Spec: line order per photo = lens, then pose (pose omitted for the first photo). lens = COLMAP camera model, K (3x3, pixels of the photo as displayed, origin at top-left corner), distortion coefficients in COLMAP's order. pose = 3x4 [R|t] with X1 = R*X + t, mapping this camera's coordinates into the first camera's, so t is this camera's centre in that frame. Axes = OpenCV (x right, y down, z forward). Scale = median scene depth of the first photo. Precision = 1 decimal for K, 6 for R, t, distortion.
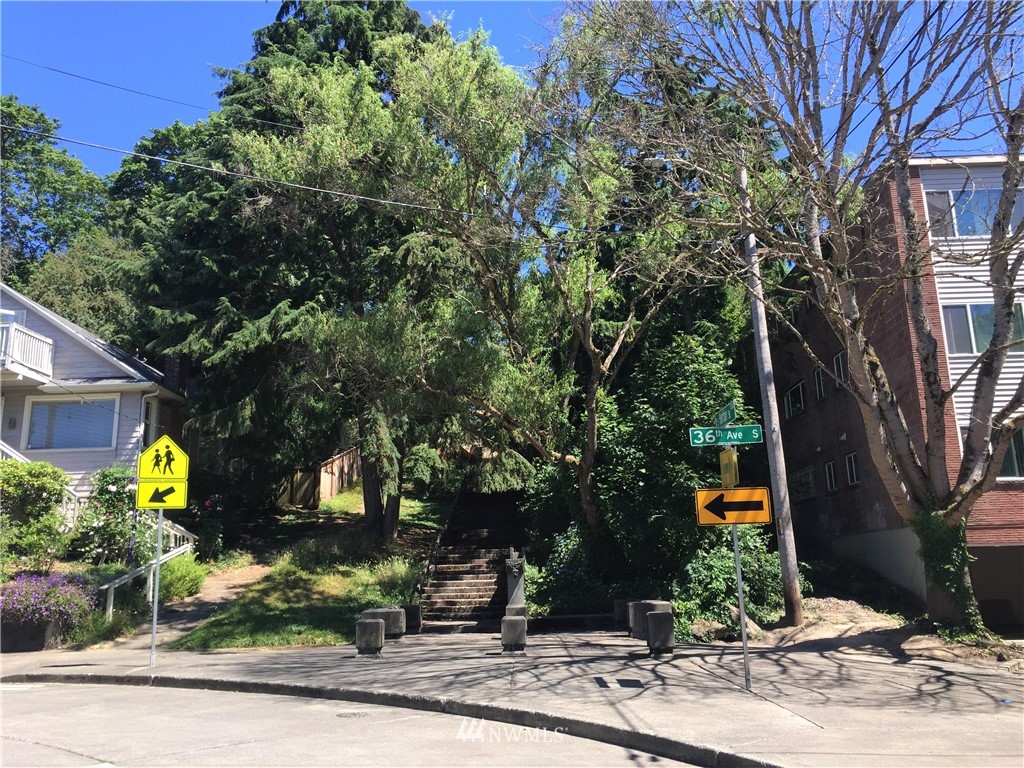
lens RADIAL K [[880.7, 0, 514.8], [0, 880.7, 375.5], [0, 0, 1]] dist [0.114030, -0.135882]
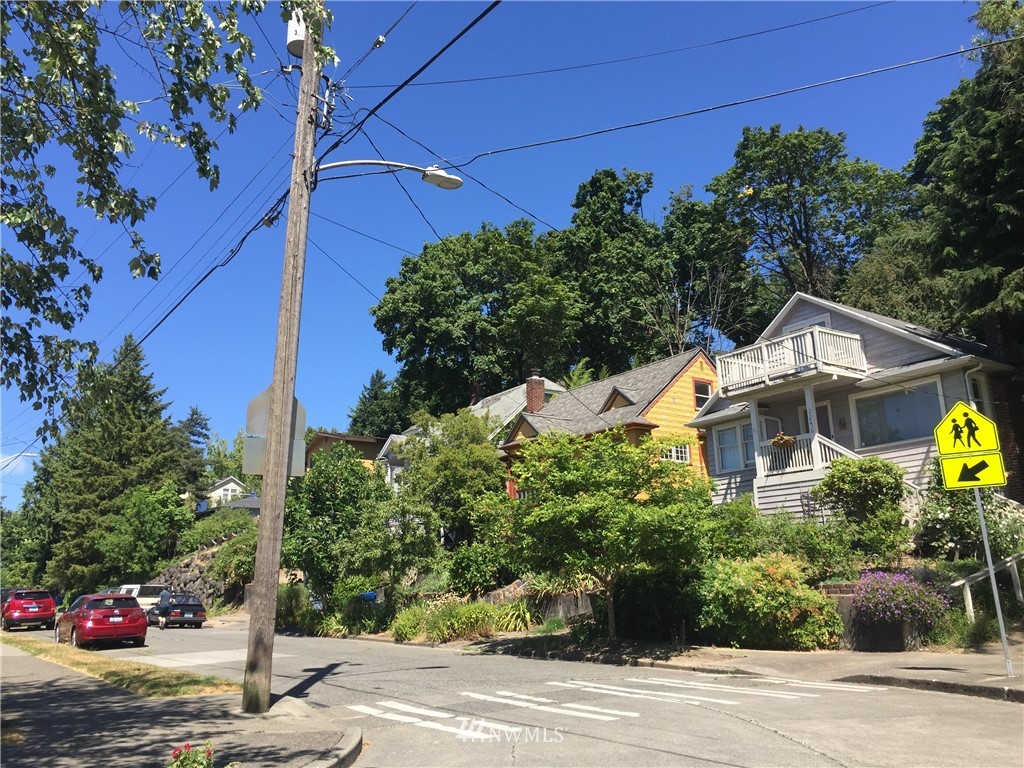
lens RADIAL K [[880.7, 0, 514.8], [0, 880.7, 375.5], [0, 0, 1]] dist [0.114030, -0.135882]
pose [[0.599469, -0.197076, -0.775756, 0.012775], [0.193457, 0.976153, -0.098490, 0.030887], [0.776666, -0.091034, 0.623299, 0.102319]]
